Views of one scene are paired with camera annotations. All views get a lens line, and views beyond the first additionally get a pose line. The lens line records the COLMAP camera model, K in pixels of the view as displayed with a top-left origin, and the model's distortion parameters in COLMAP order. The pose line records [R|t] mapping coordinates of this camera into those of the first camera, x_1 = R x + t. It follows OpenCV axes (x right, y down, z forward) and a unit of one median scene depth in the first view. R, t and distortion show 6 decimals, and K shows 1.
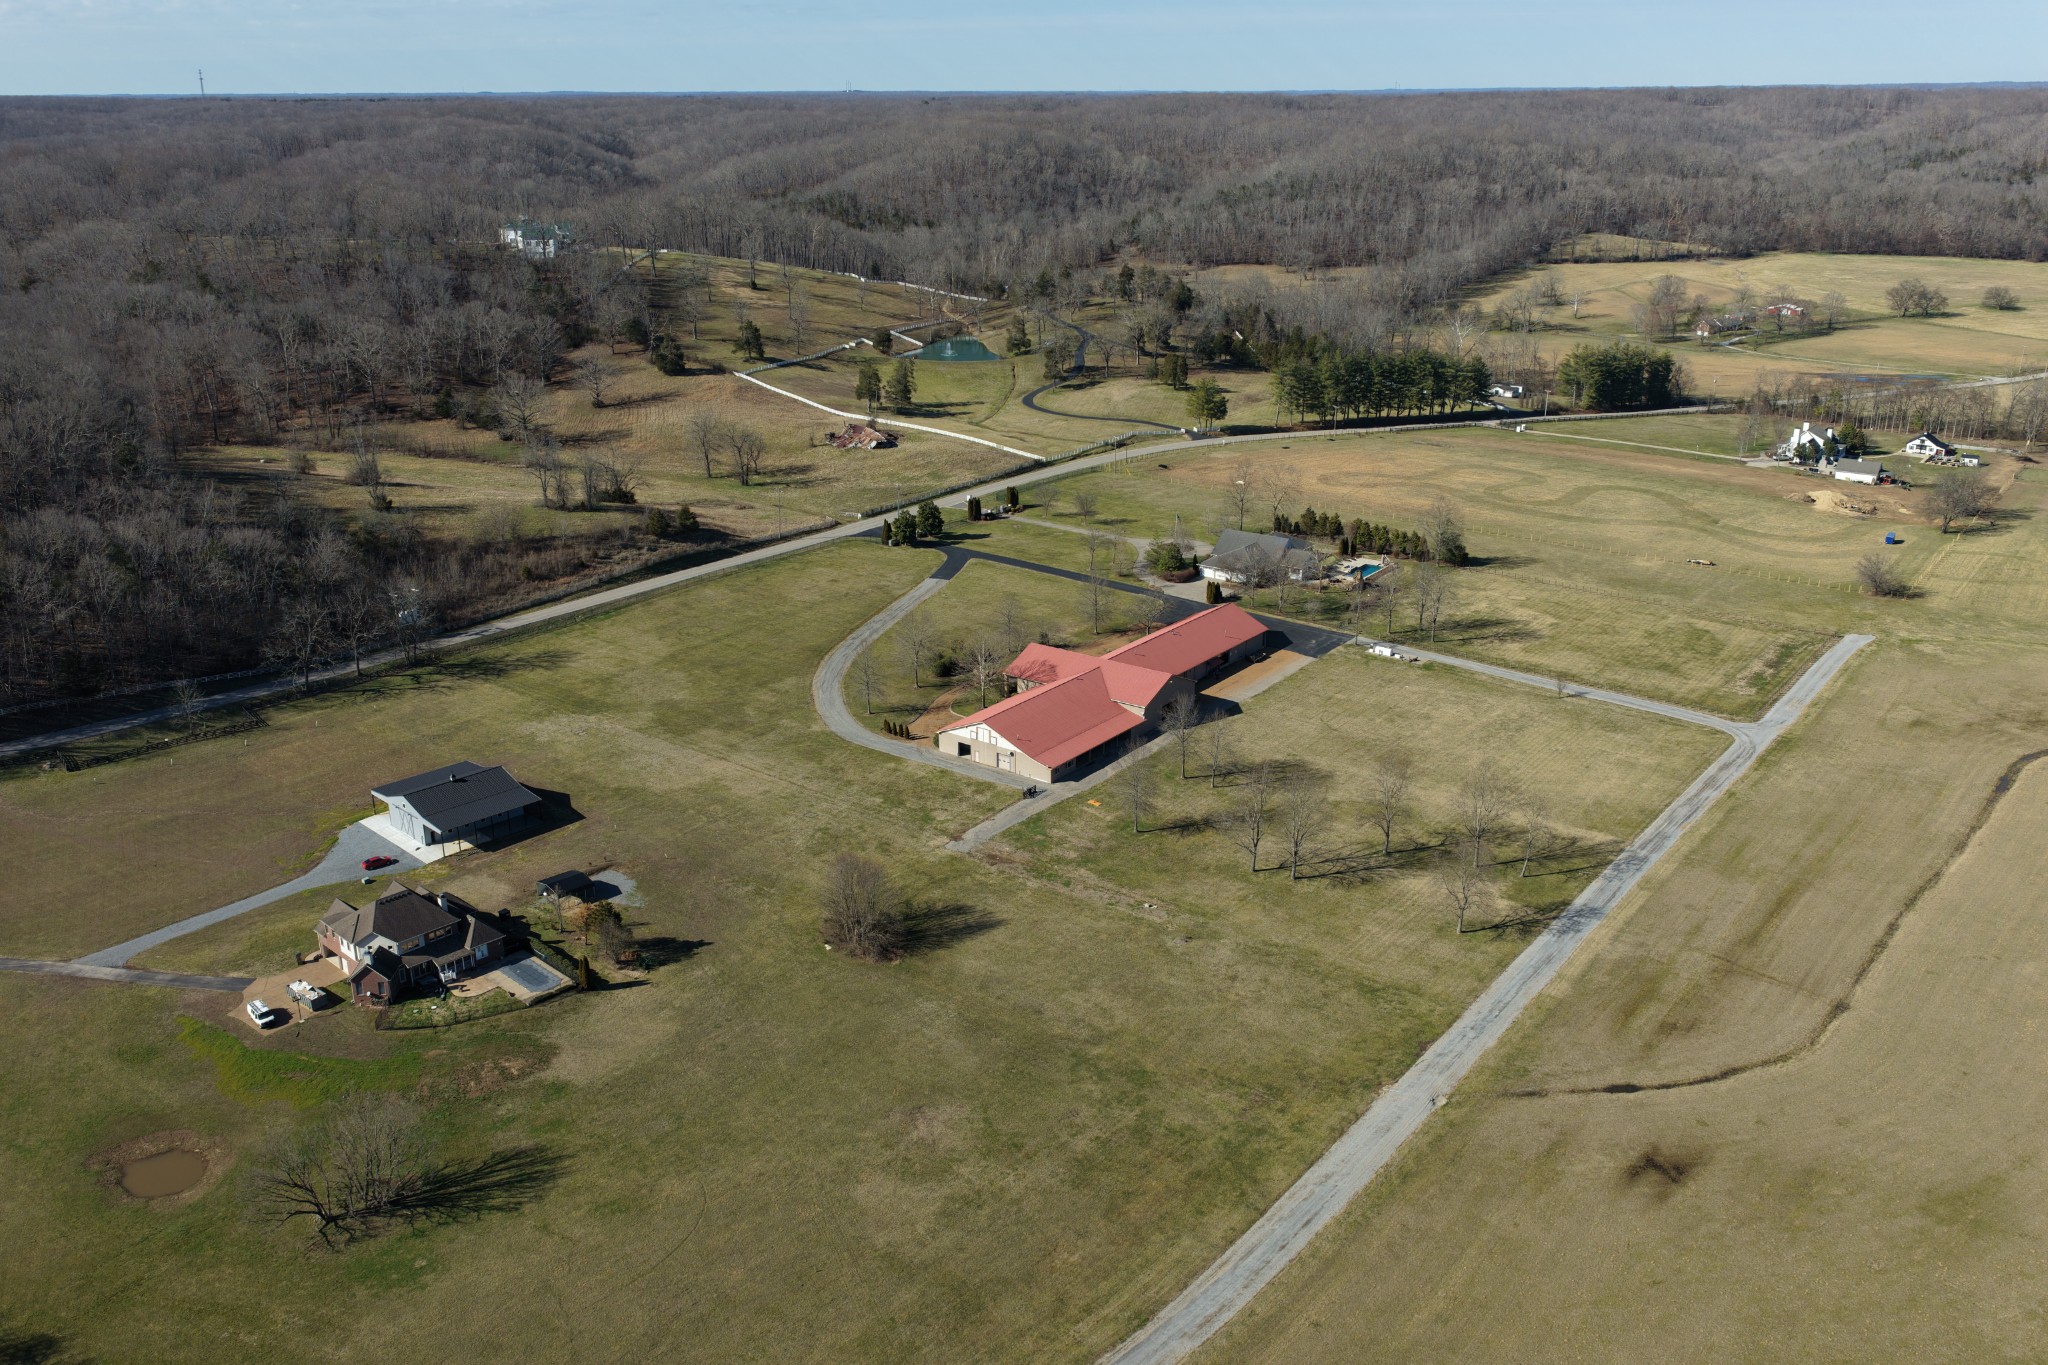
lens RADIAL K [[1716.2, 0, 1023.6], [0, 1716.2, 682.7], [0, 0, 1]] dist [-0.020471, 0.044940]
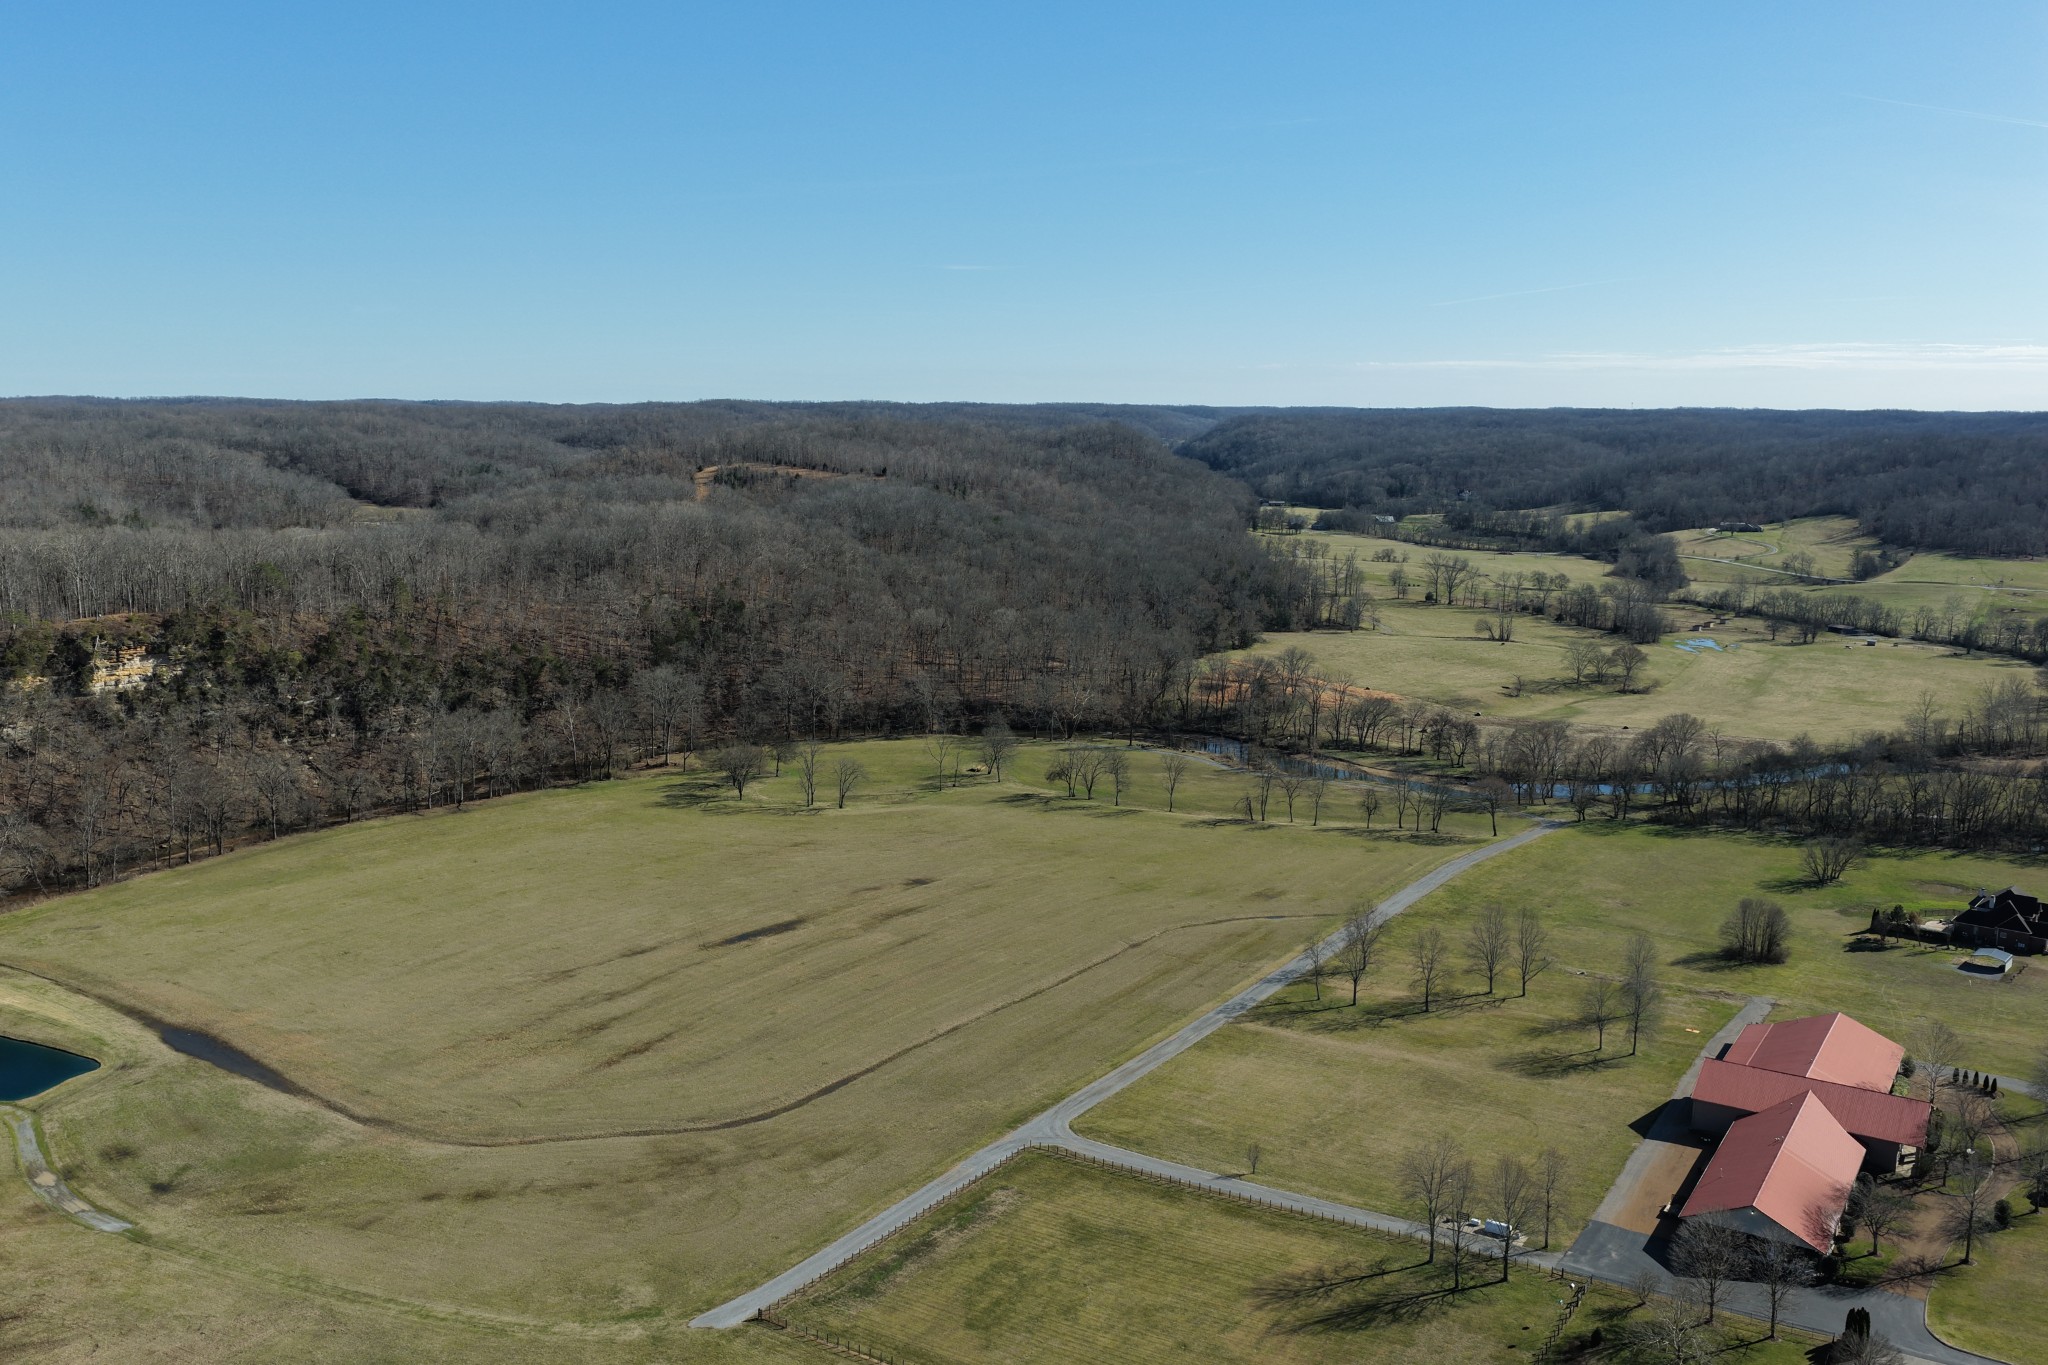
lens RADIAL K [[1716.2, 0, 1027.0], [0, 1716.2, 678.1], [0, 0, 1]] dist [-0.020471, 0.044940]
pose [[-0.997763, 0.012518, -0.065675, 0.509134], [-0.020027, 0.881247, 0.472232, -0.609960], [0.063787, 0.472491, -0.879024, 1.727022]]
